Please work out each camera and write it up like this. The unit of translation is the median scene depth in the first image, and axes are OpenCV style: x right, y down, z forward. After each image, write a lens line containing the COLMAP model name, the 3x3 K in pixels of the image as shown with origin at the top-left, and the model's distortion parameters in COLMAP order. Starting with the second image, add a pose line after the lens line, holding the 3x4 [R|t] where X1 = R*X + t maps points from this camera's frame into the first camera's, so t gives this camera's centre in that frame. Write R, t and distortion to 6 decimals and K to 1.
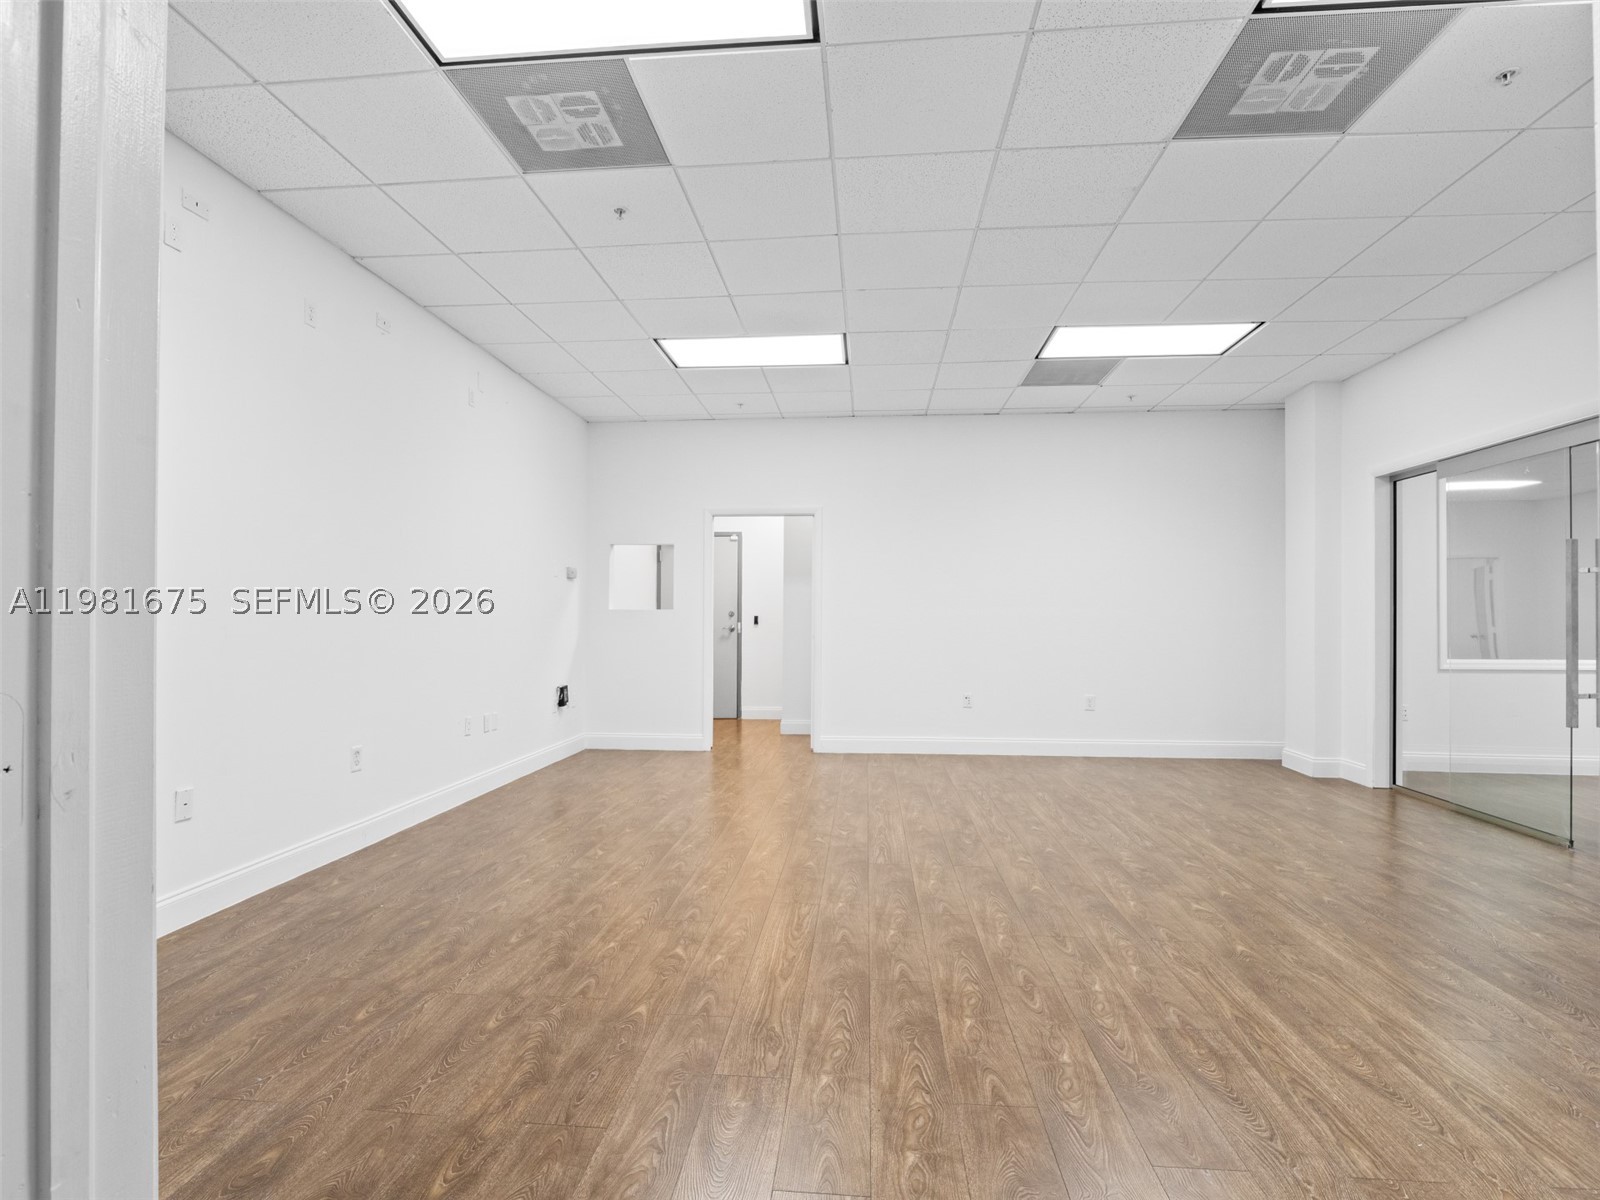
lens RADIAL K [[798.4, 0, 794.2], [0, 798.4, 616.6], [0, 0, 1]] dist [-0.014846, -0.000593]
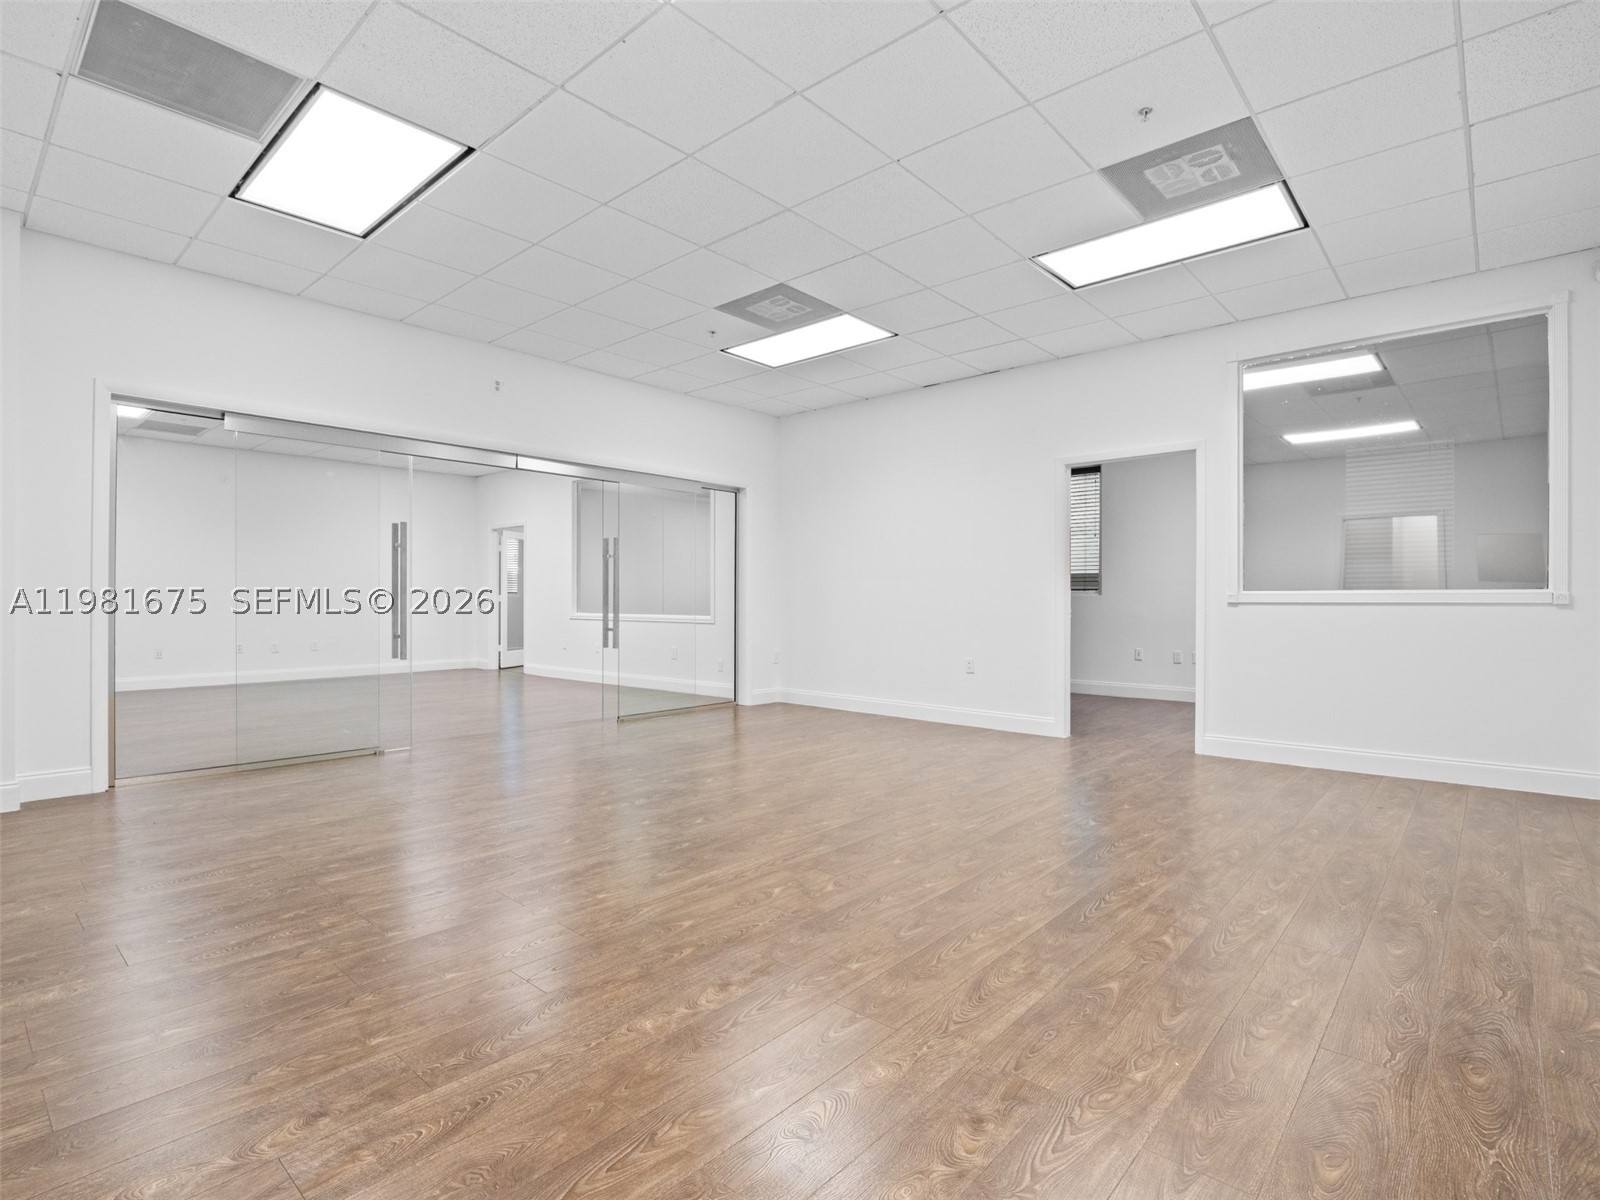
lens RADIAL K [[794.0, 0, 800.0], [0, 794.0, 600.0], [0, 0, 1]] dist [-0.007333, -0.005278]
pose [[-0.807942, -0.007046, 0.589220, -0.435854], [-0.008126, 0.999967, 0.000815, 0.036290], [-0.589206, -0.004129, -0.807972, 1.947385]]
